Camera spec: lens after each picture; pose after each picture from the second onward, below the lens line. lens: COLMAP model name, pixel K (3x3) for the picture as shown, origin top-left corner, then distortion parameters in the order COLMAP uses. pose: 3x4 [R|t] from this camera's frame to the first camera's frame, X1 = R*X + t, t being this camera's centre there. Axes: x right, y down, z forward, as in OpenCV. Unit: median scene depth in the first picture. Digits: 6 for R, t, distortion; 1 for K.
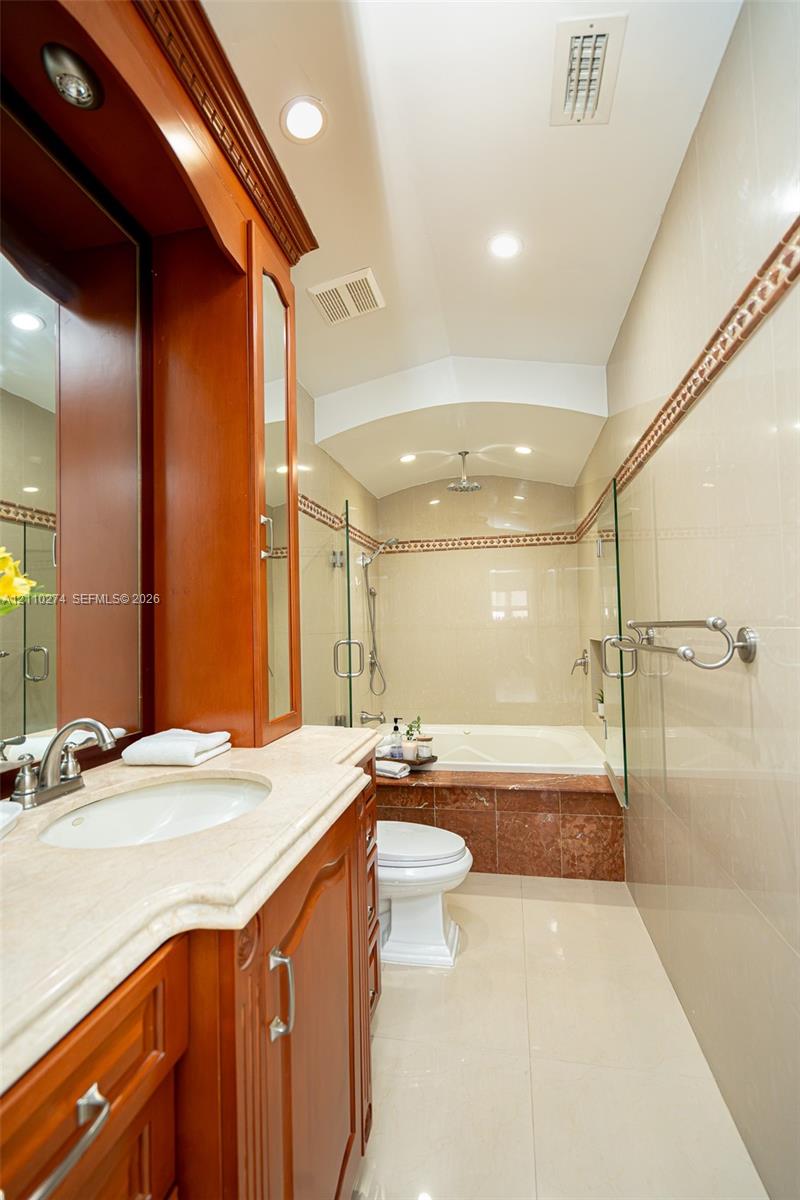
lens RADIAL K [[540.5, 0, 400.0], [0, 540.5, 600.0], [0, 0, 1]] dist [0.014782, -0.000291]
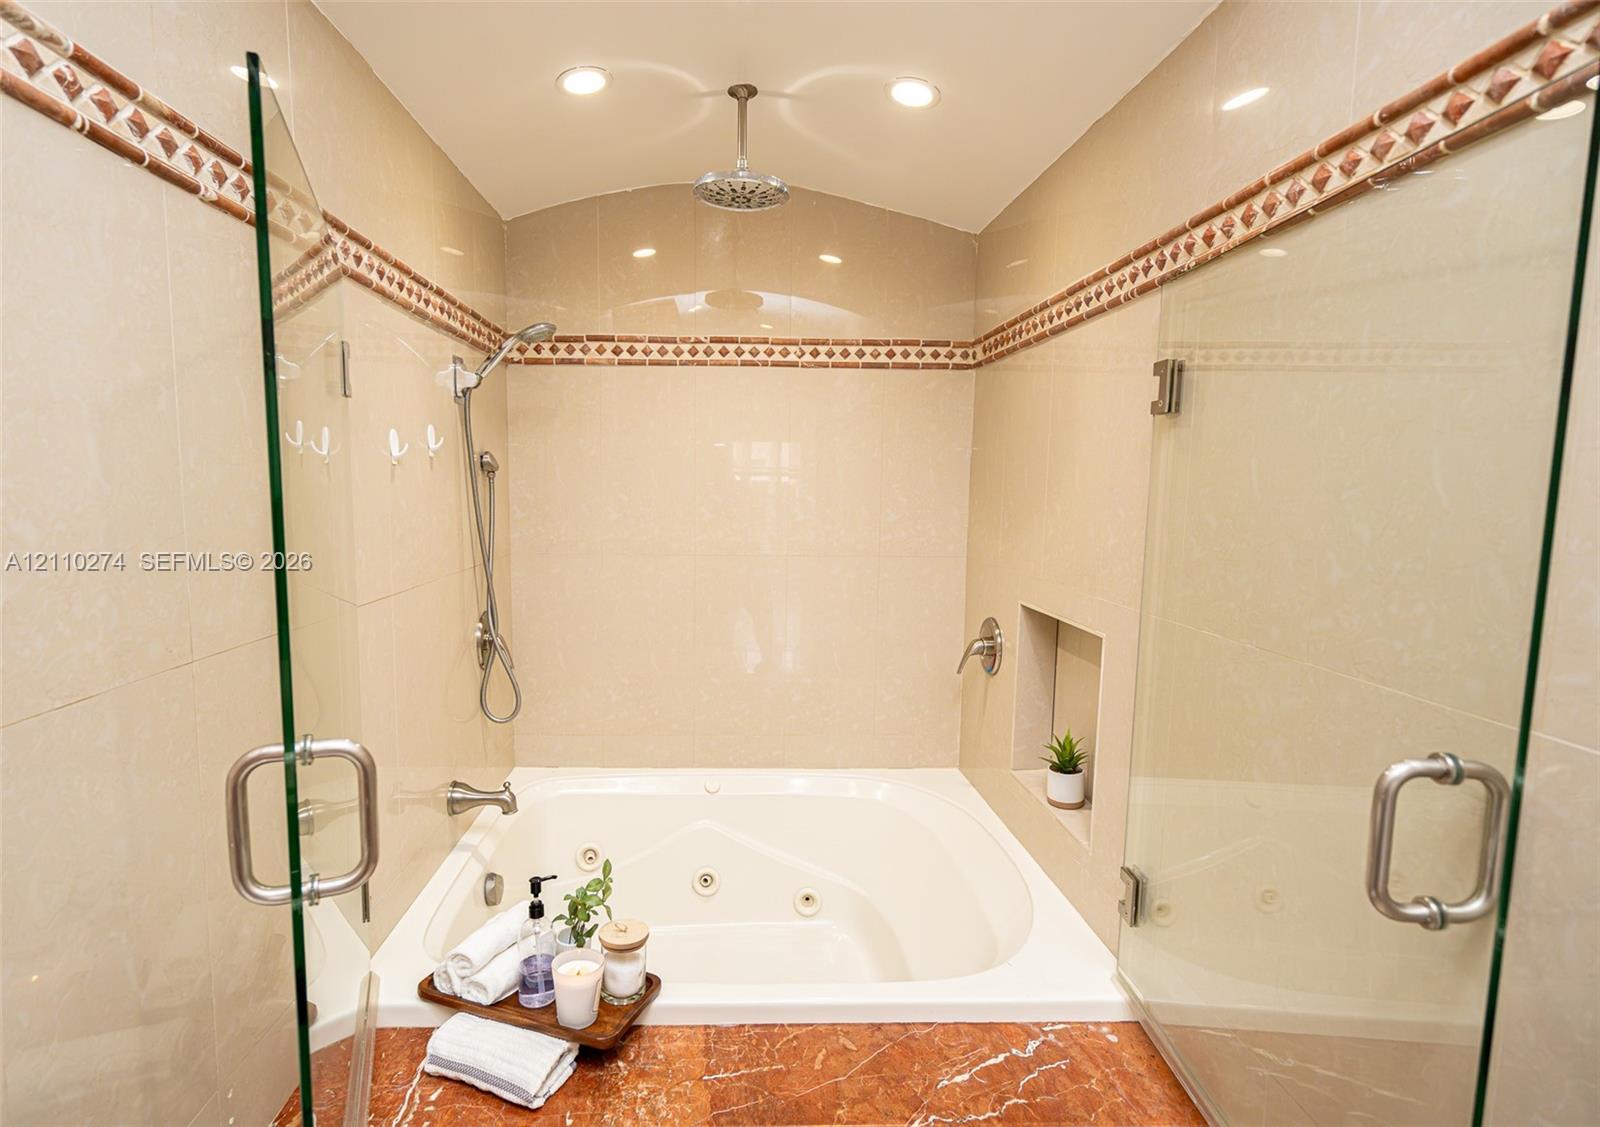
lens RADIAL K [[793.4, 0, 749.4], [0, 793.4, 561.1], [0, 0, 1]] dist [0.000638, 0.000093]
pose [[0.974466, 0.011110, 0.224260, 0.006073], [-0.043449, 0.989227, 0.139791, -0.032173], [-0.220291, -0.145966, 0.964451, 0.390886]]
